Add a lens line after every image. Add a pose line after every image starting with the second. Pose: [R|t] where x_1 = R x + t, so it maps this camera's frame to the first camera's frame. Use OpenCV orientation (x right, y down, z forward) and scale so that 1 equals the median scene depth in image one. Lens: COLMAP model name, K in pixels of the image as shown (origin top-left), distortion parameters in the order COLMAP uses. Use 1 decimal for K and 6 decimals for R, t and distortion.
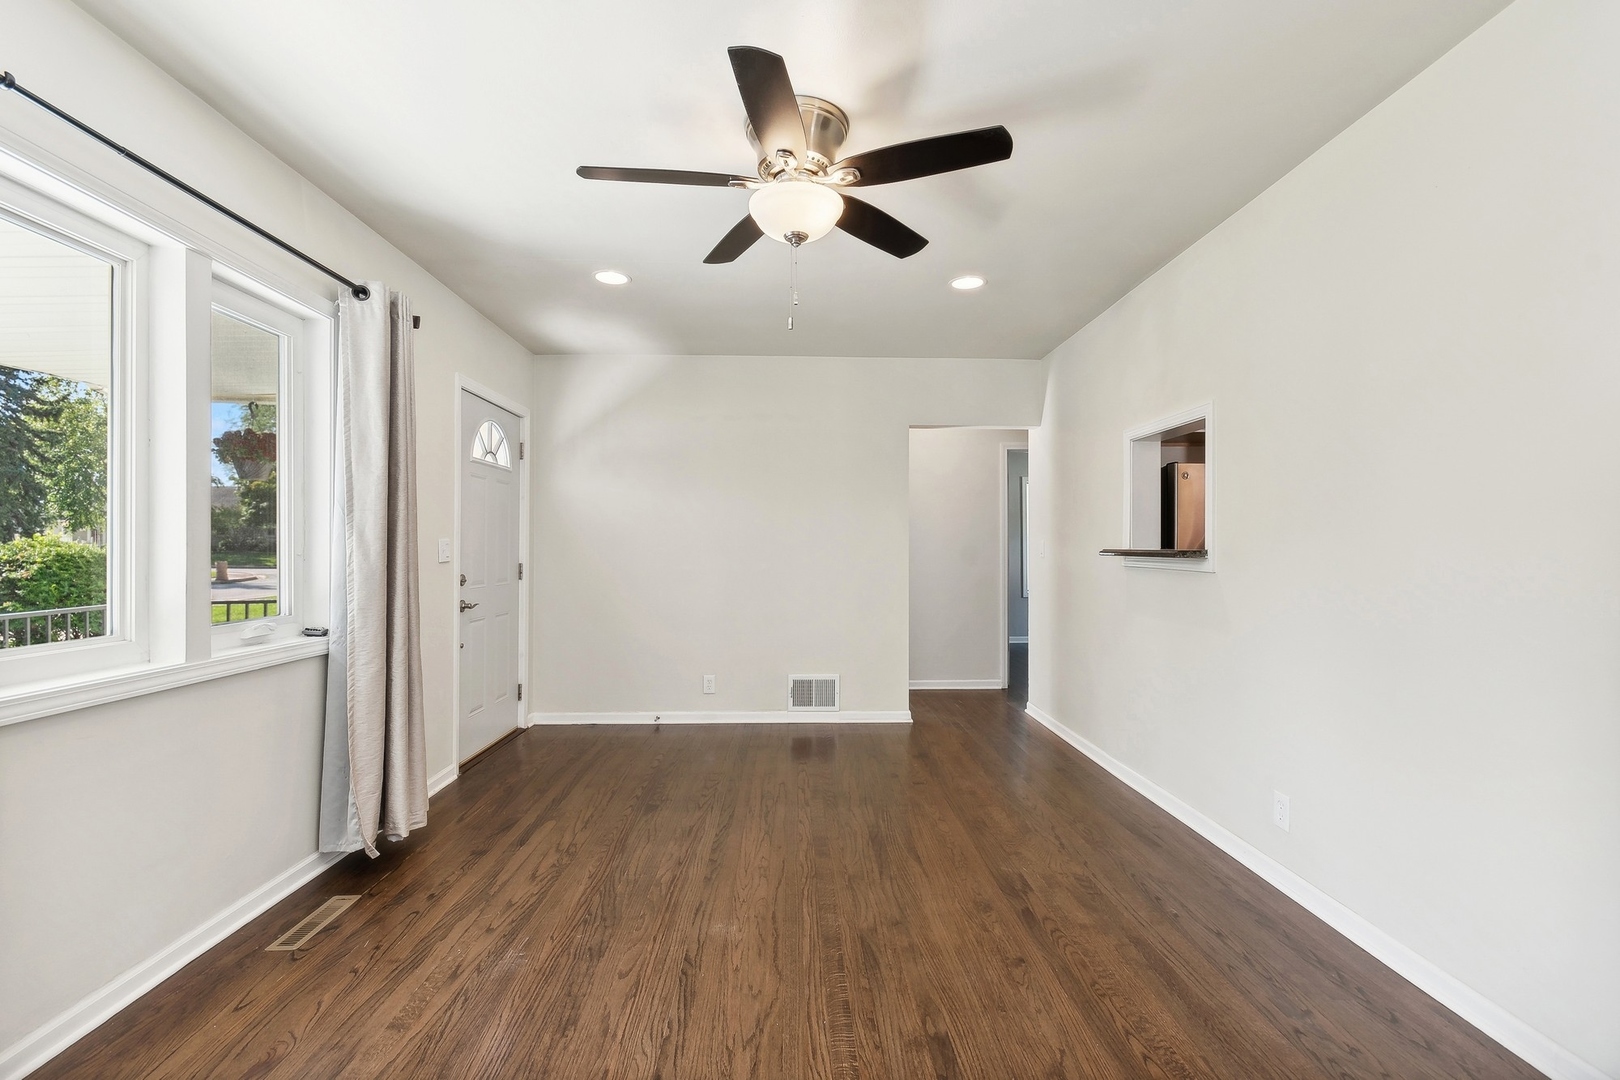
lens RADIAL K [[717.3, 0, 807.7], [0, 717.3, 543.7], [0, 0, 1]] dist [0.001679, -0.000437]
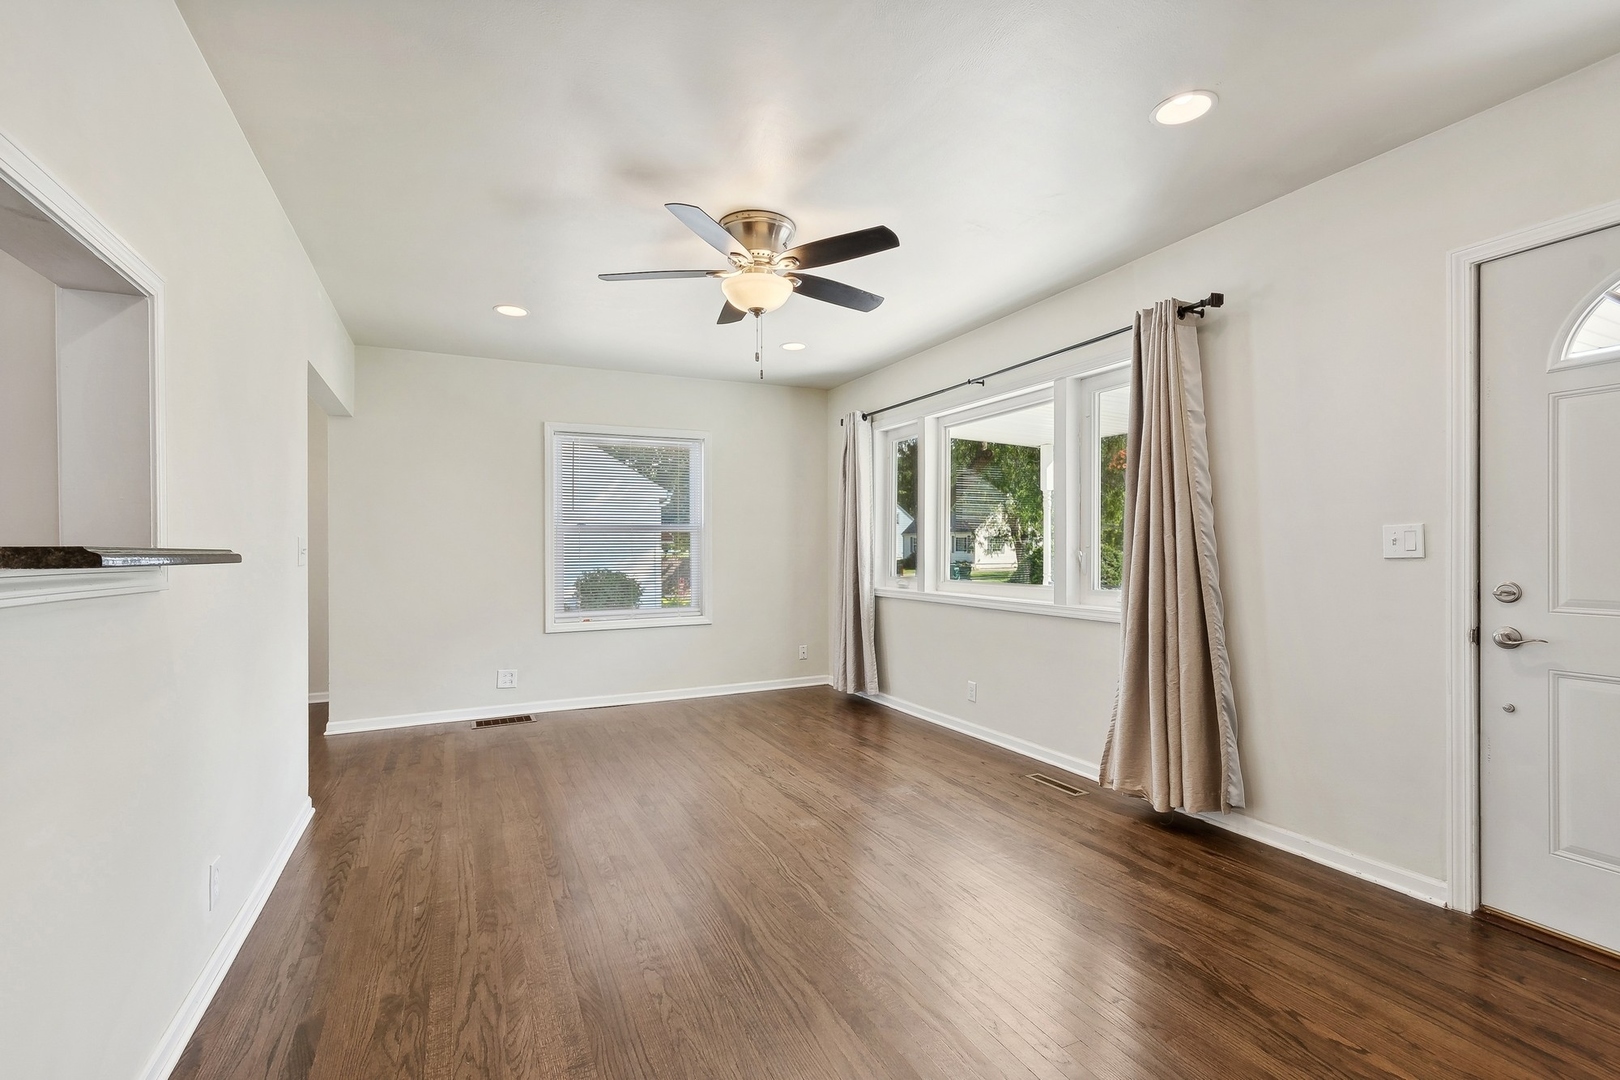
lens RADIAL K [[717.3, 0, 821.5], [0, 717.3, 544.6], [0, 0, 1]] dist [0.001679, -0.000437]
pose [[-0.902828, 0.005904, -0.429961, 0.411288], [0.011721, 0.999872, -0.010882, 0.019519], [0.429842, -0.014865, -0.902782, 2.080291]]
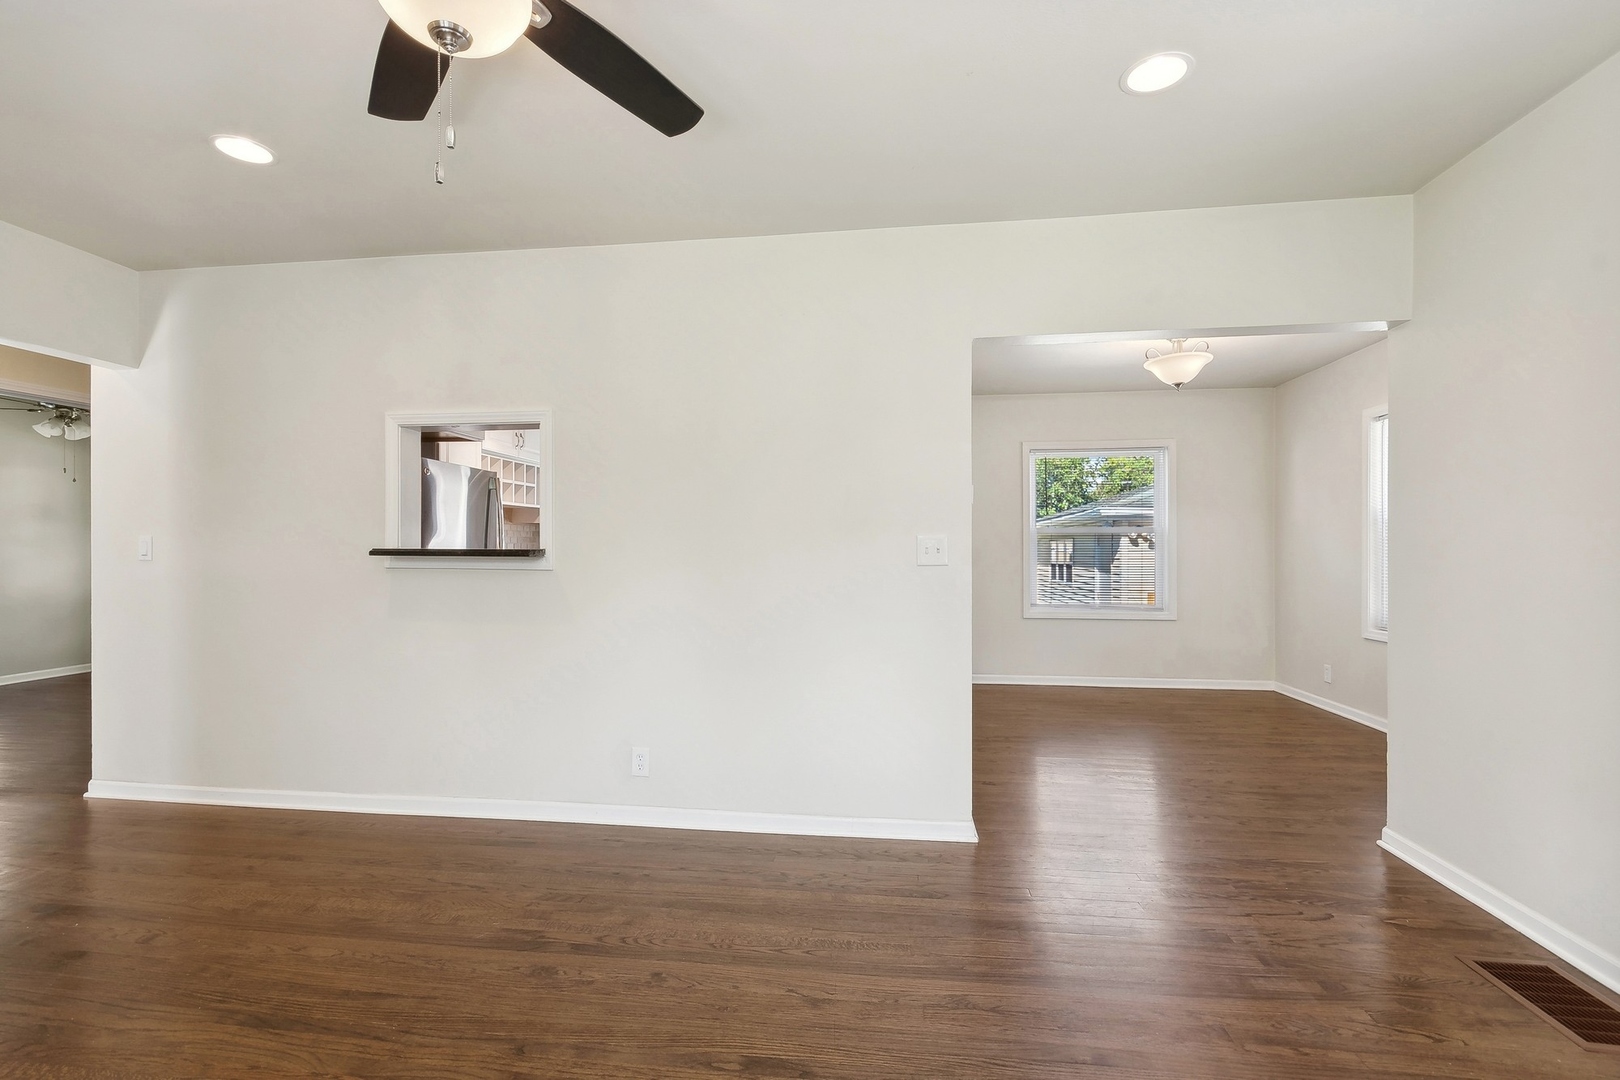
lens RADIAL K [[717.3, 0, 802.7], [0, 717.3, 546.6], [0, 0, 1]] dist [0.001679, -0.000437]
pose [[0.153651, 0.007896, 0.988094, -0.530546], [-0.009826, 0.999931, -0.006463, 0.010041], [-0.988076, -0.008716, 0.153718, 0.562700]]
